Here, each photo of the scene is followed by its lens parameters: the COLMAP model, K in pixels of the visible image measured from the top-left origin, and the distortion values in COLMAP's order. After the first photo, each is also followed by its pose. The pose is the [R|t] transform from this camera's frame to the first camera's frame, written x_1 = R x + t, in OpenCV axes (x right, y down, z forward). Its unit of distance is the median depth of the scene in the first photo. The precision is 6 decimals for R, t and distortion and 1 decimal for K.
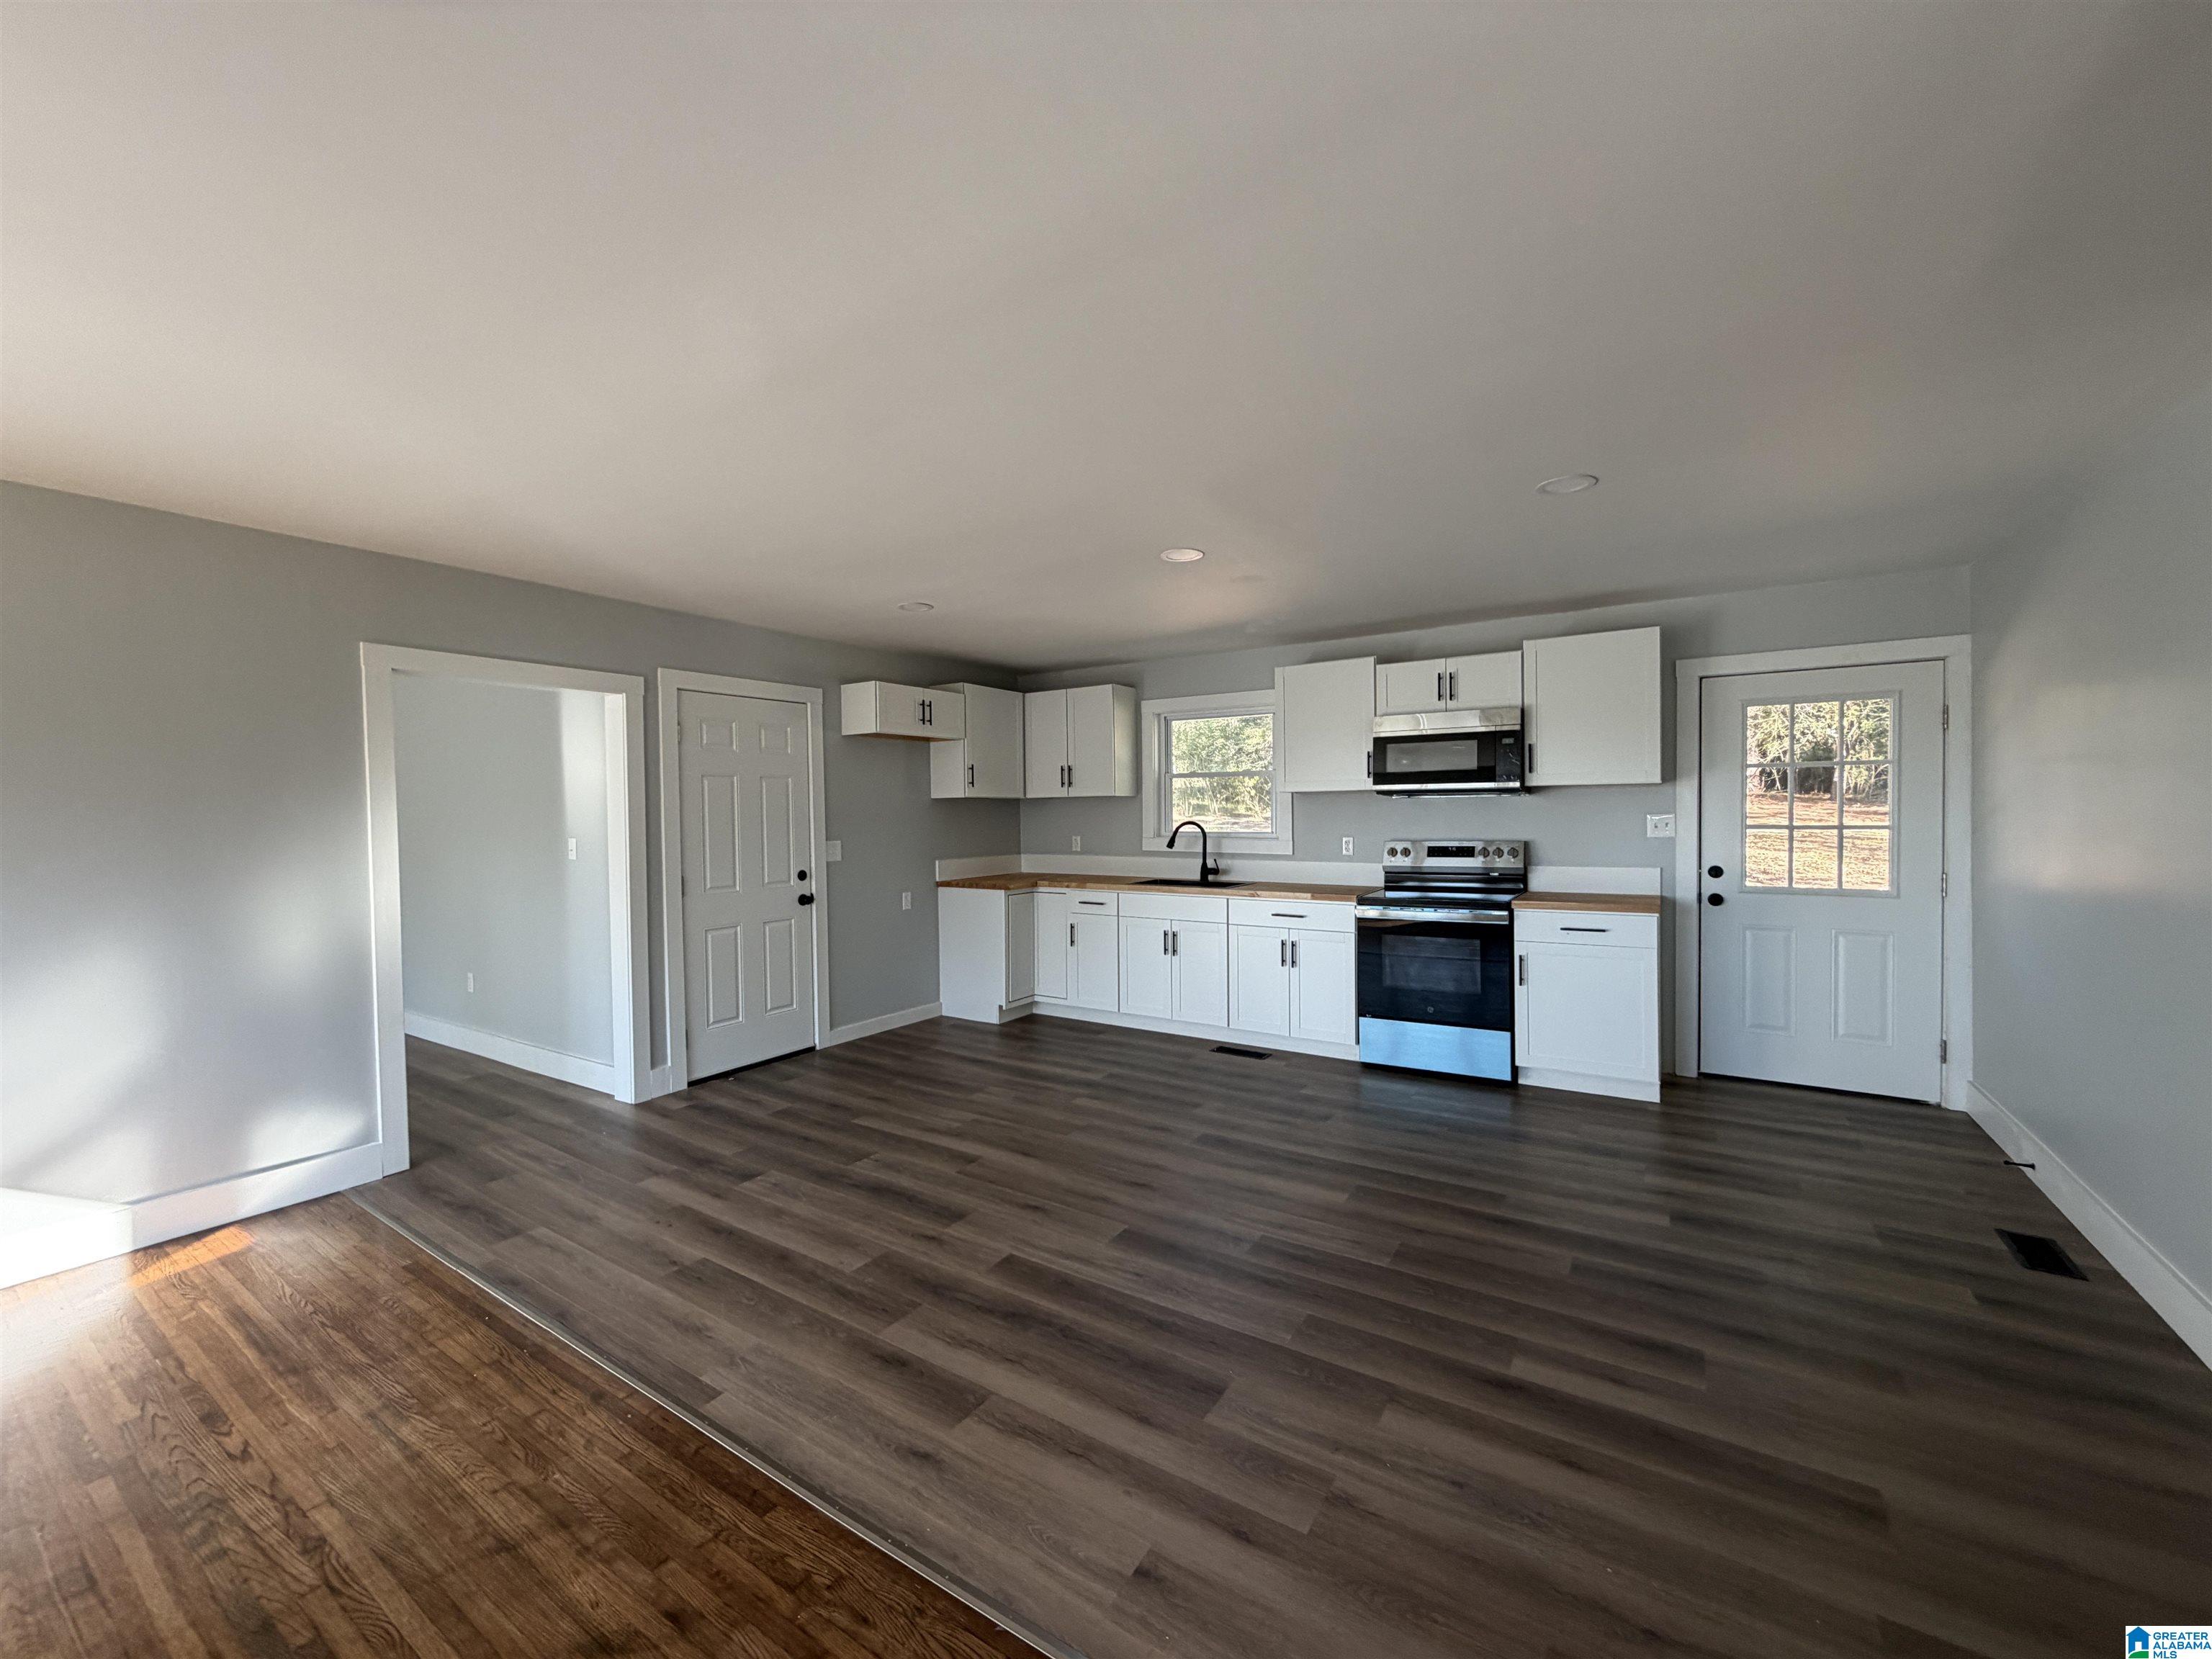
lens RADIAL K [[884.7, 0, 1099.9], [0, 884.7, 832.4], [0, 0, 1]] dist [0.001630, -0.000338]
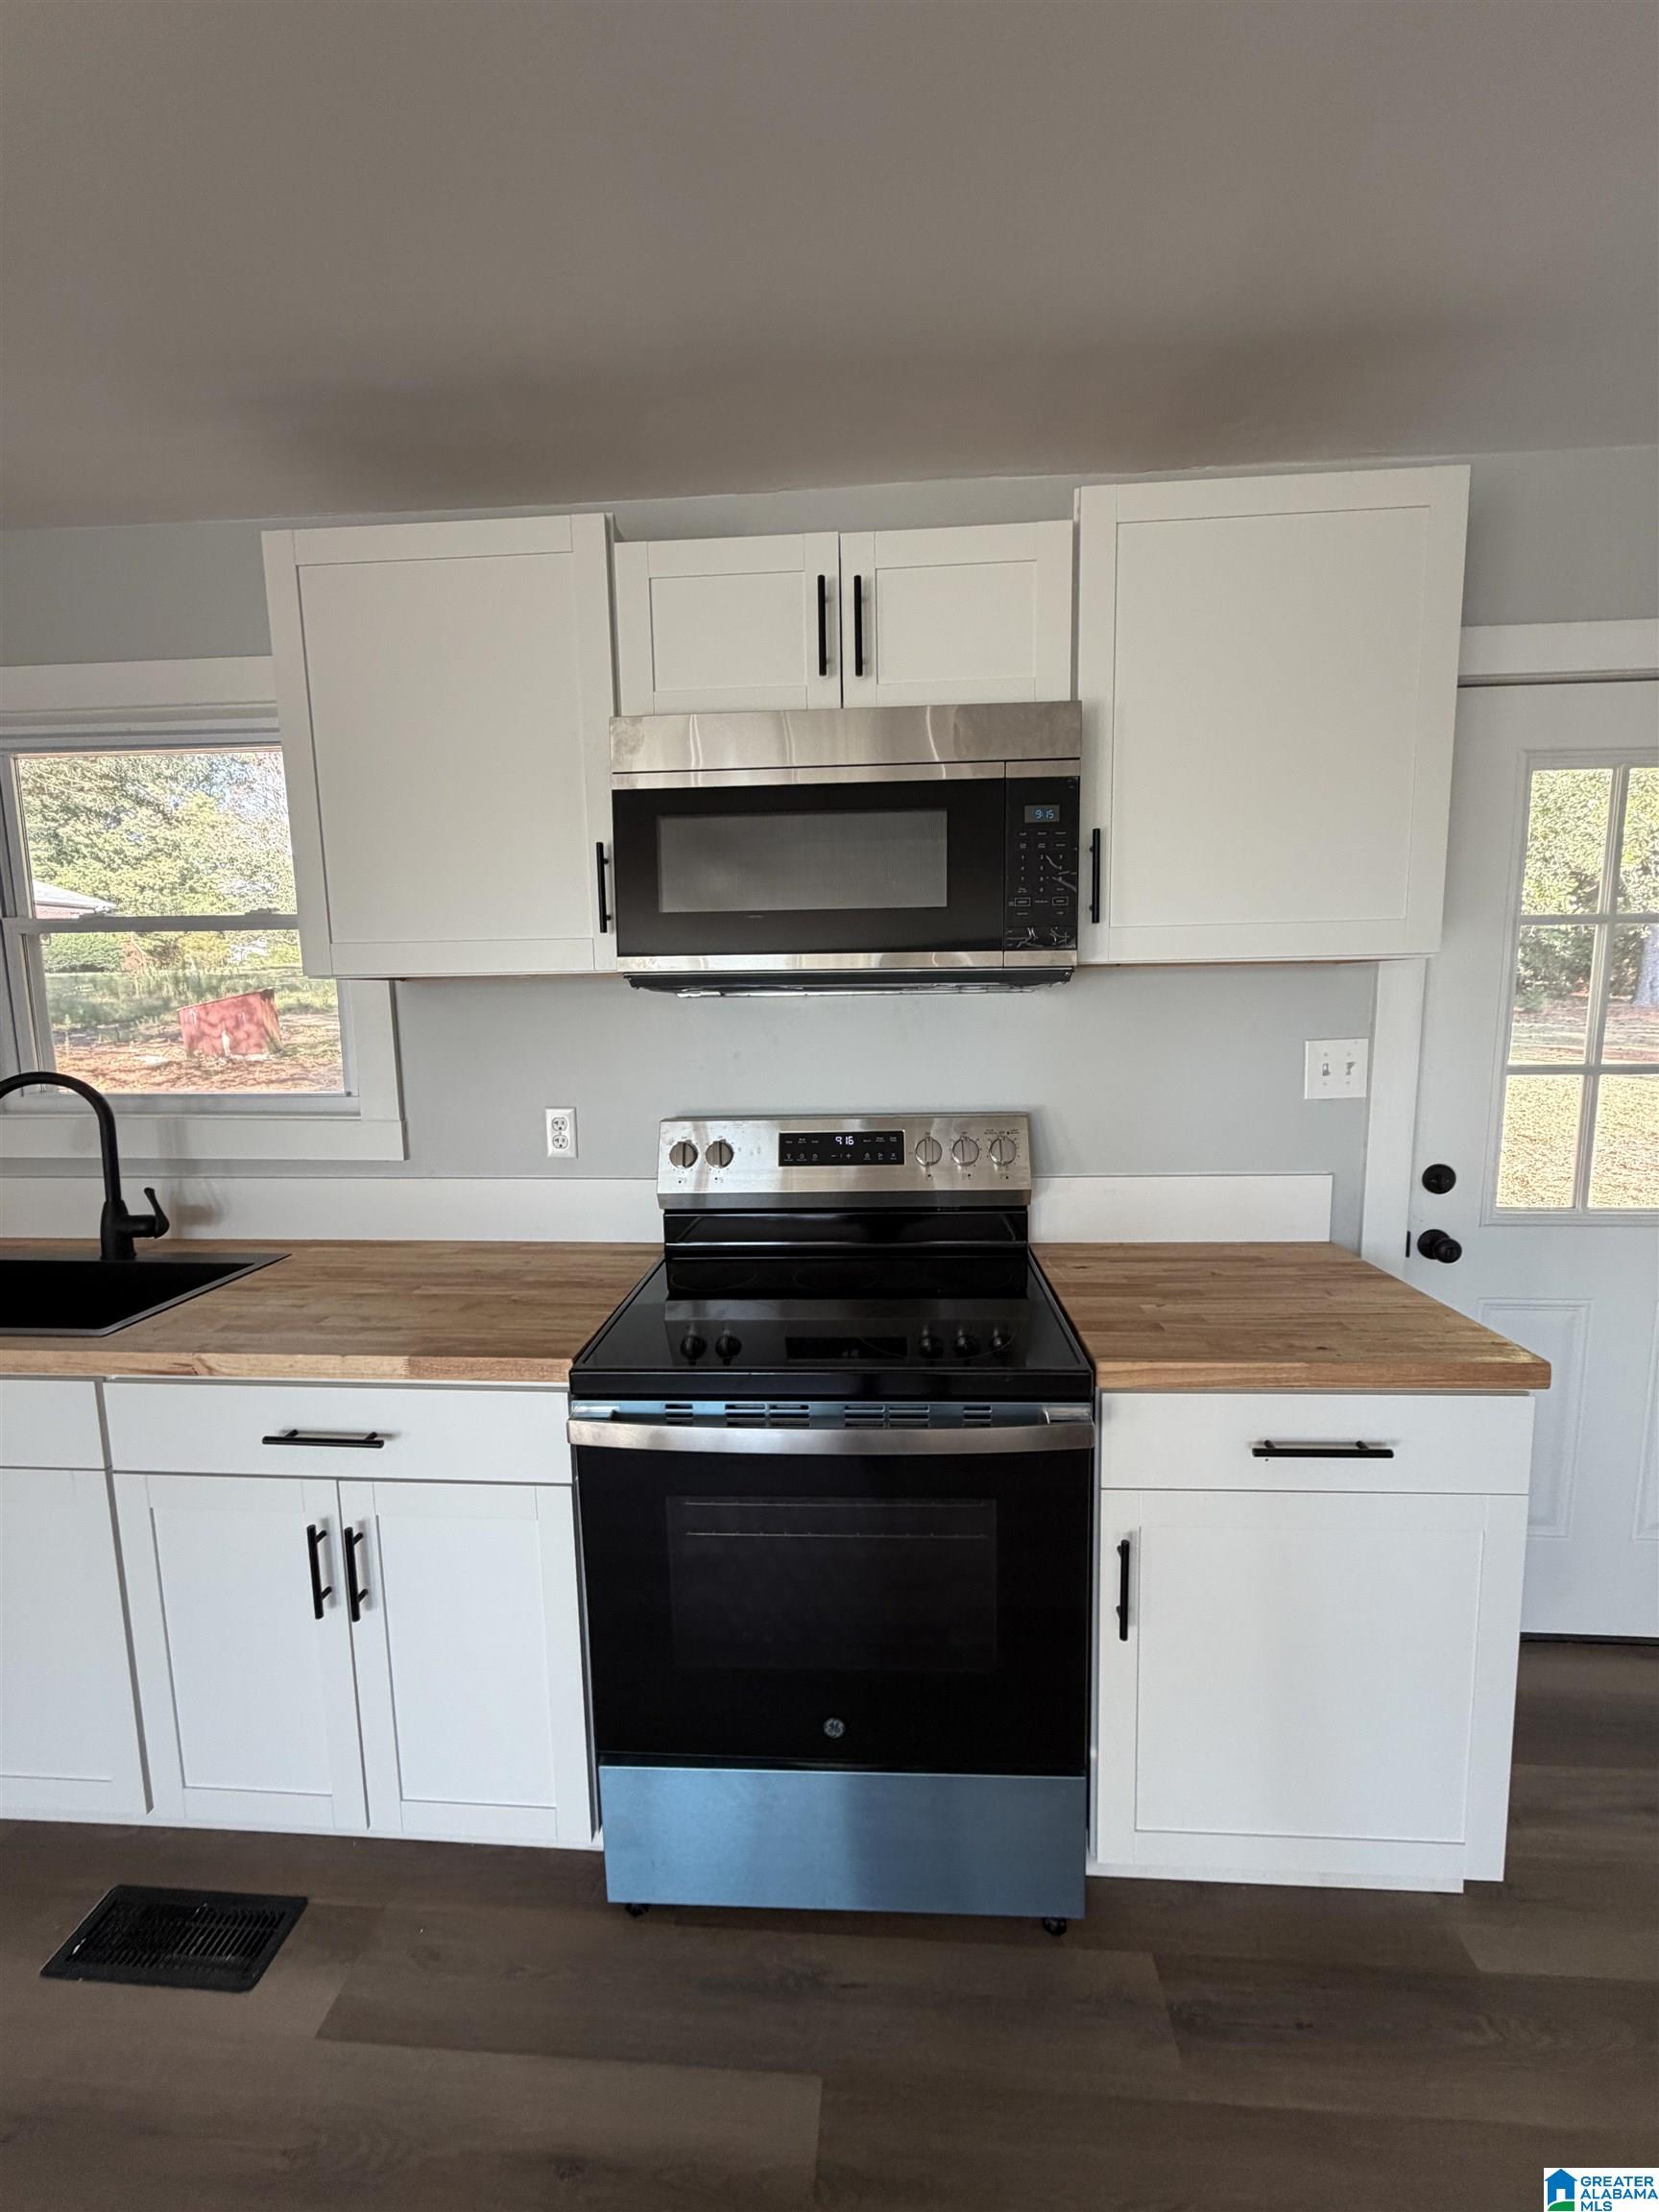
lens RADIAL K [[884.7, 0, 828.7], [0, 884.7, 1102.9], [0, 0, 1]] dist [0.001630, -0.000338]
pose [[0.876428, -0.061533, 0.477584, 0.245913], [0.015882, 0.994956, 0.099047, -0.035722], [-0.481270, -0.079223, 0.872985, 0.763604]]
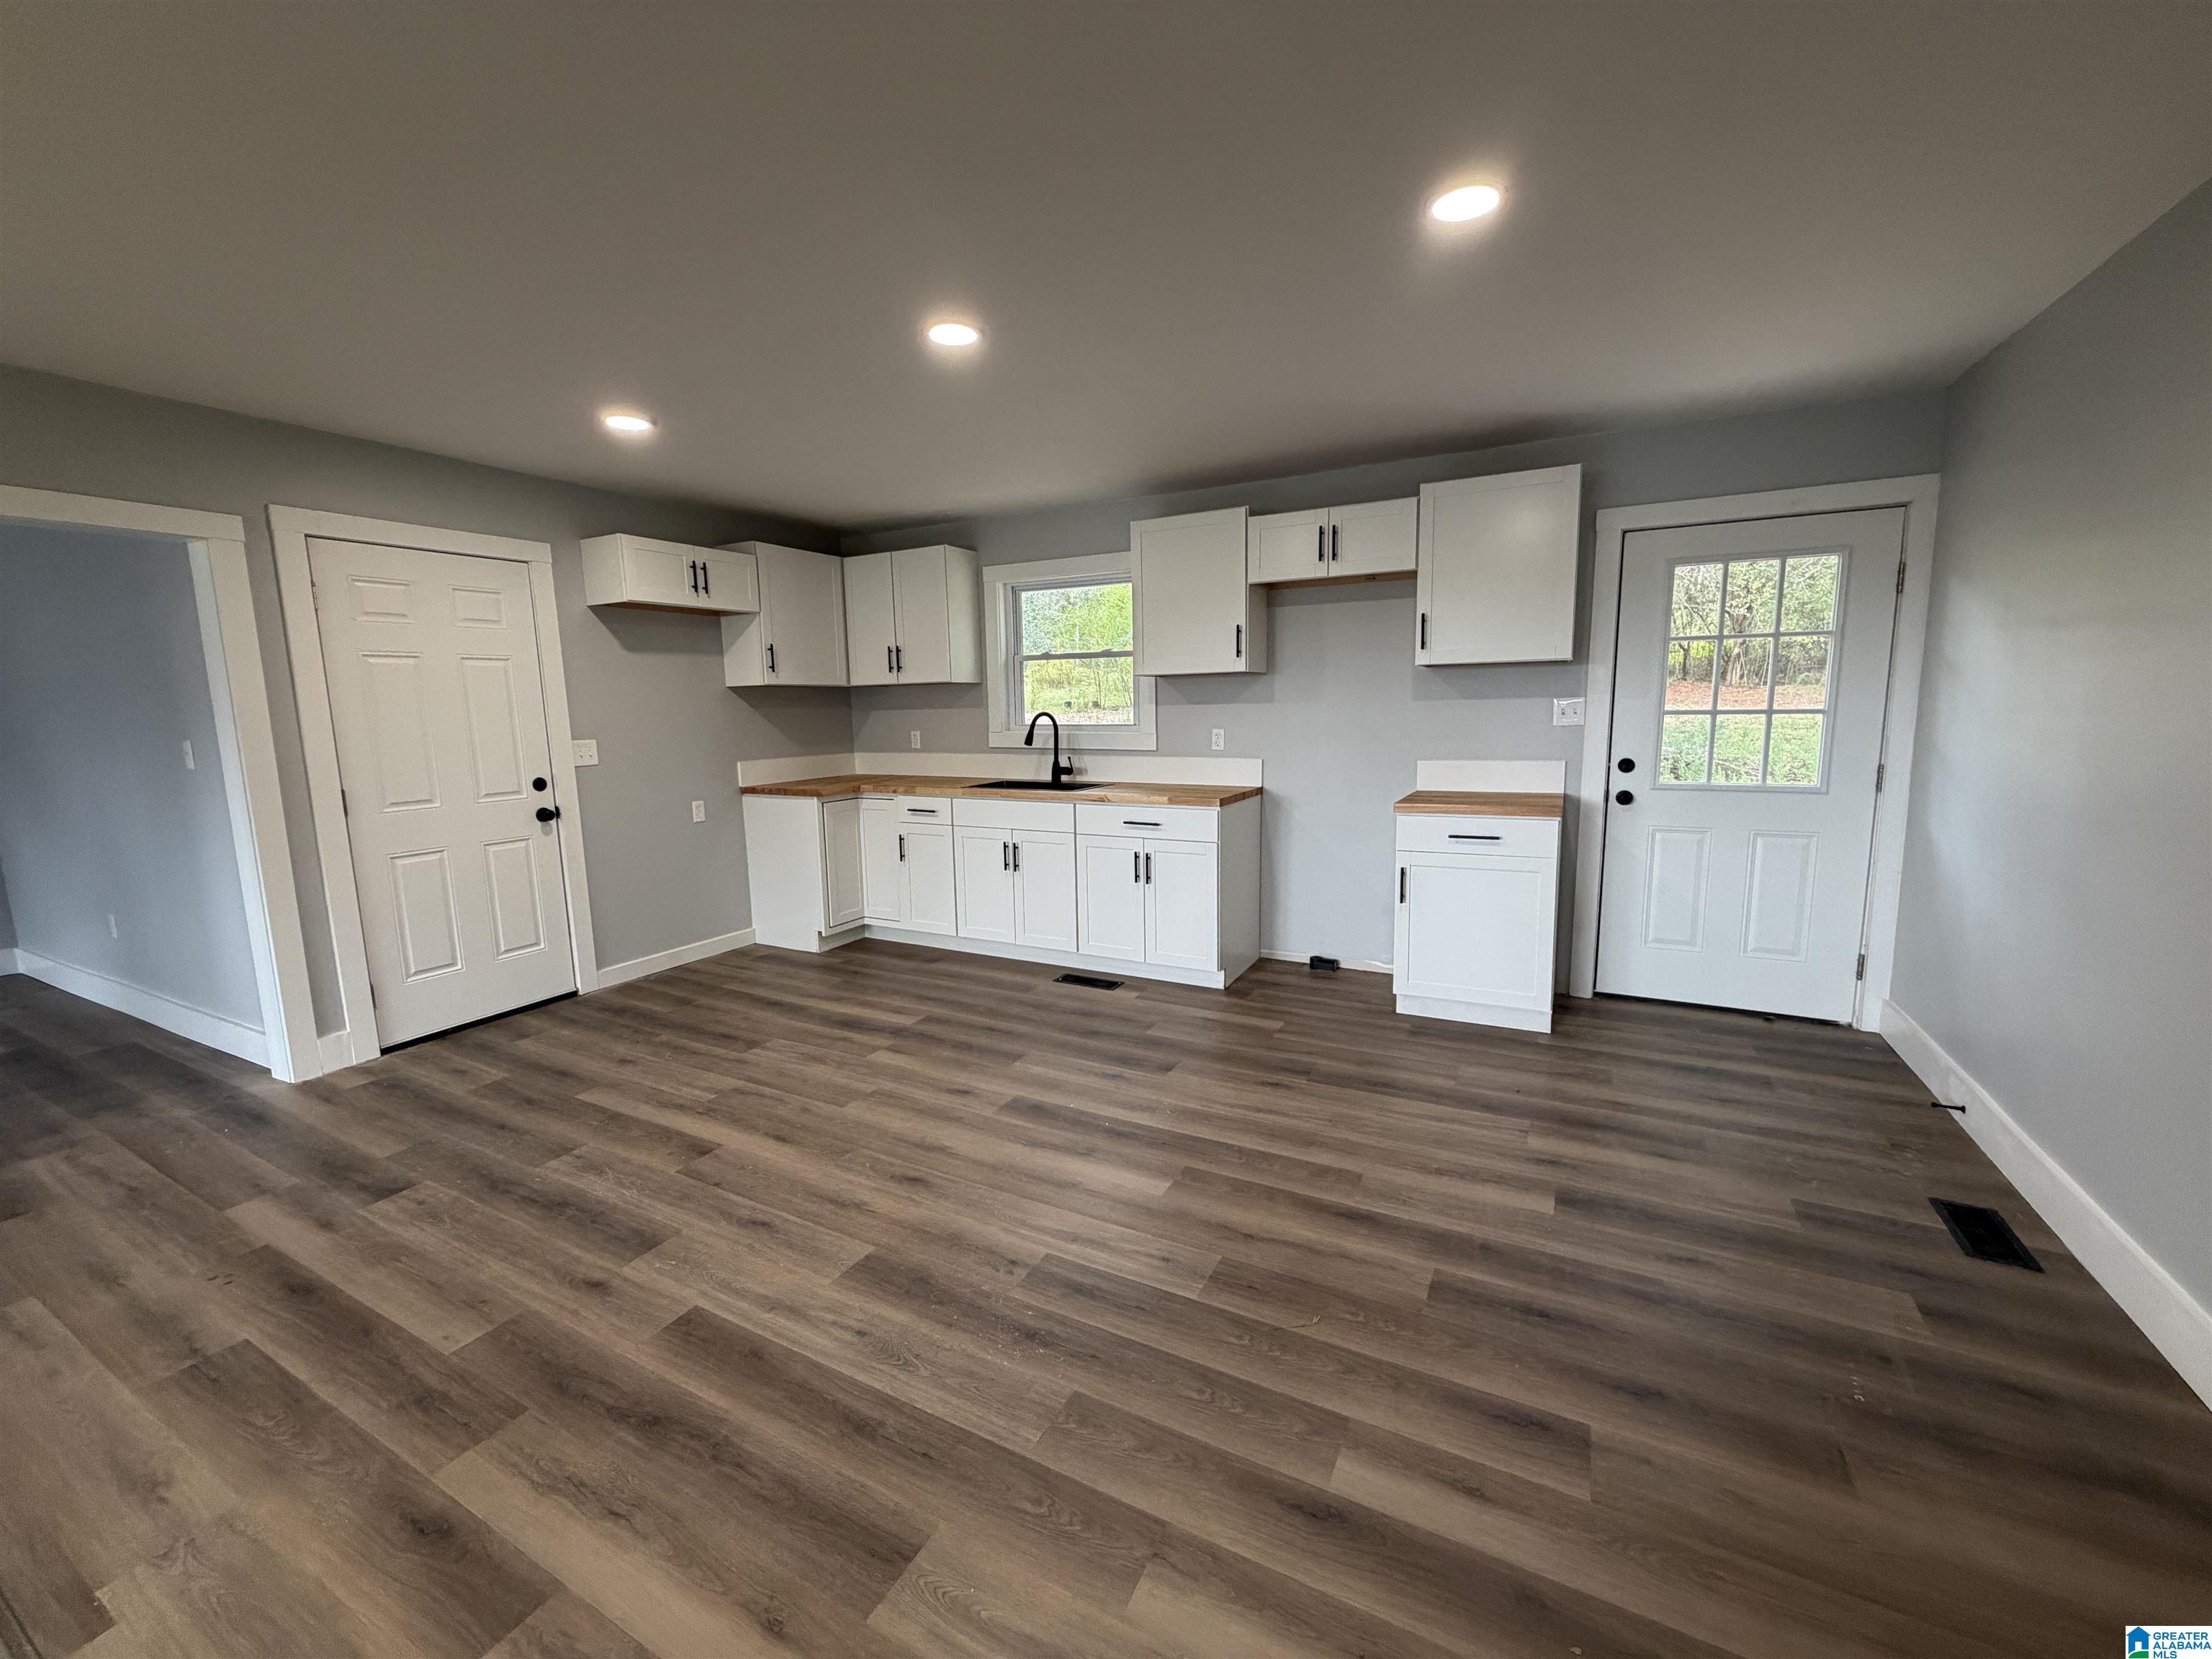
lens RADIAL K [[884.7, 0, 1099.1], [0, 884.7, 833.1], [0, 0, 1]] dist [0.001630, -0.000338]
pose [[0.996459, -0.019635, 0.081753, 0.112318], [0.009623, 0.992594, 0.121100, 0.000619], [-0.083525, -0.119885, 0.989268, 0.182158]]
